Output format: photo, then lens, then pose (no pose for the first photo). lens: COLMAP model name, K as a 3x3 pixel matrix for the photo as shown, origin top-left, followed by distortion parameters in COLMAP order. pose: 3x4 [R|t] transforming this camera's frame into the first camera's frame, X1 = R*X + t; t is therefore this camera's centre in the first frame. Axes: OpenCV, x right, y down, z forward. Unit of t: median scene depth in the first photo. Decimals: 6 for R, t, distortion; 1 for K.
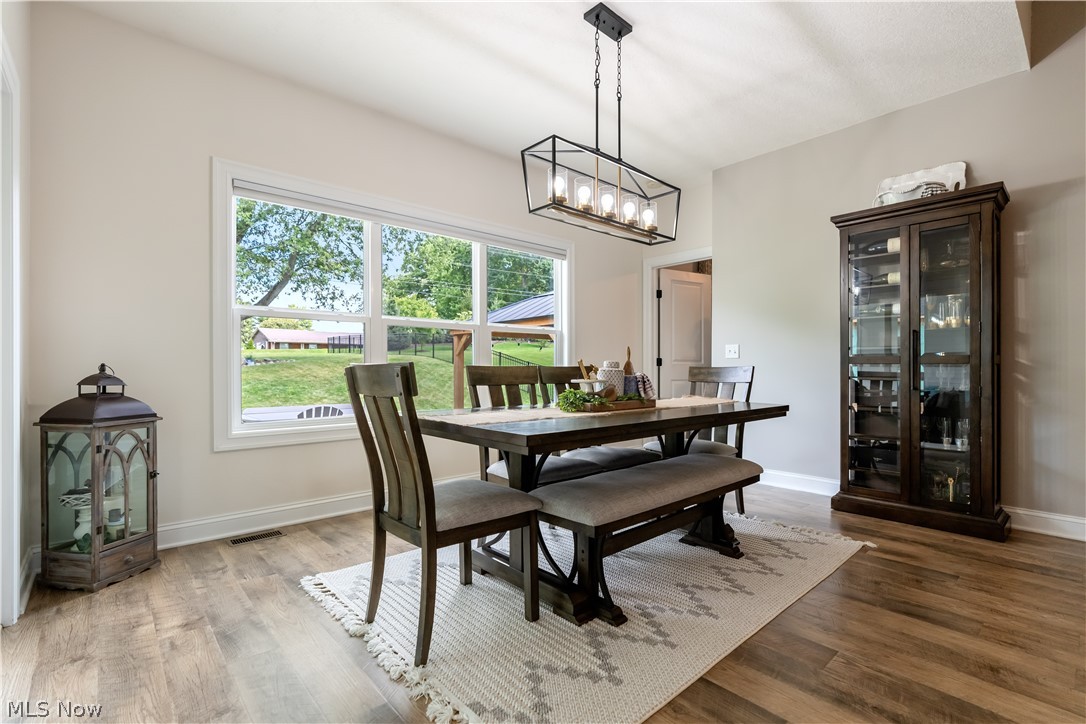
lens RADIAL K [[494.8, 0, 543.3], [0, 494.8, 368.1], [0, 0, 1]] dist [0.001457, 0.000284]
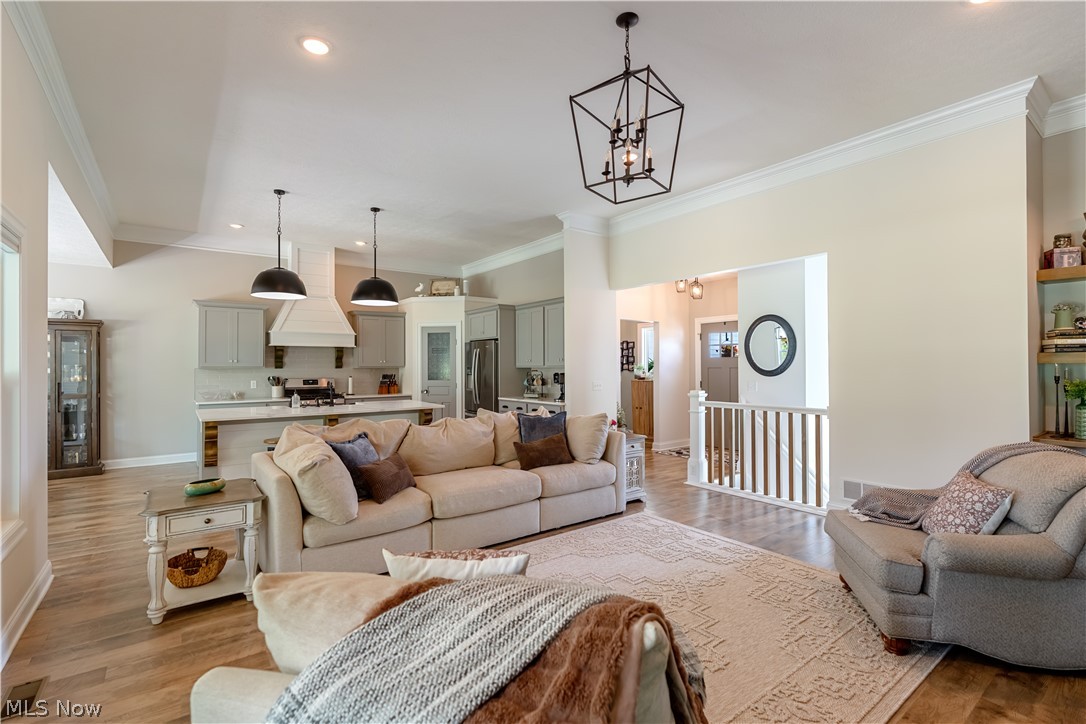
lens RADIAL K [[494.8, 0, 543.4], [0, 494.8, 356.2], [0, 0, 1]] dist [0.001457, 0.000284]
pose [[0.089440, -0.005354, 0.995978, -1.127842], [-0.002787, 0.999980, 0.005626, -0.210590], [-0.995988, -0.003279, 0.089424, -1.195561]]
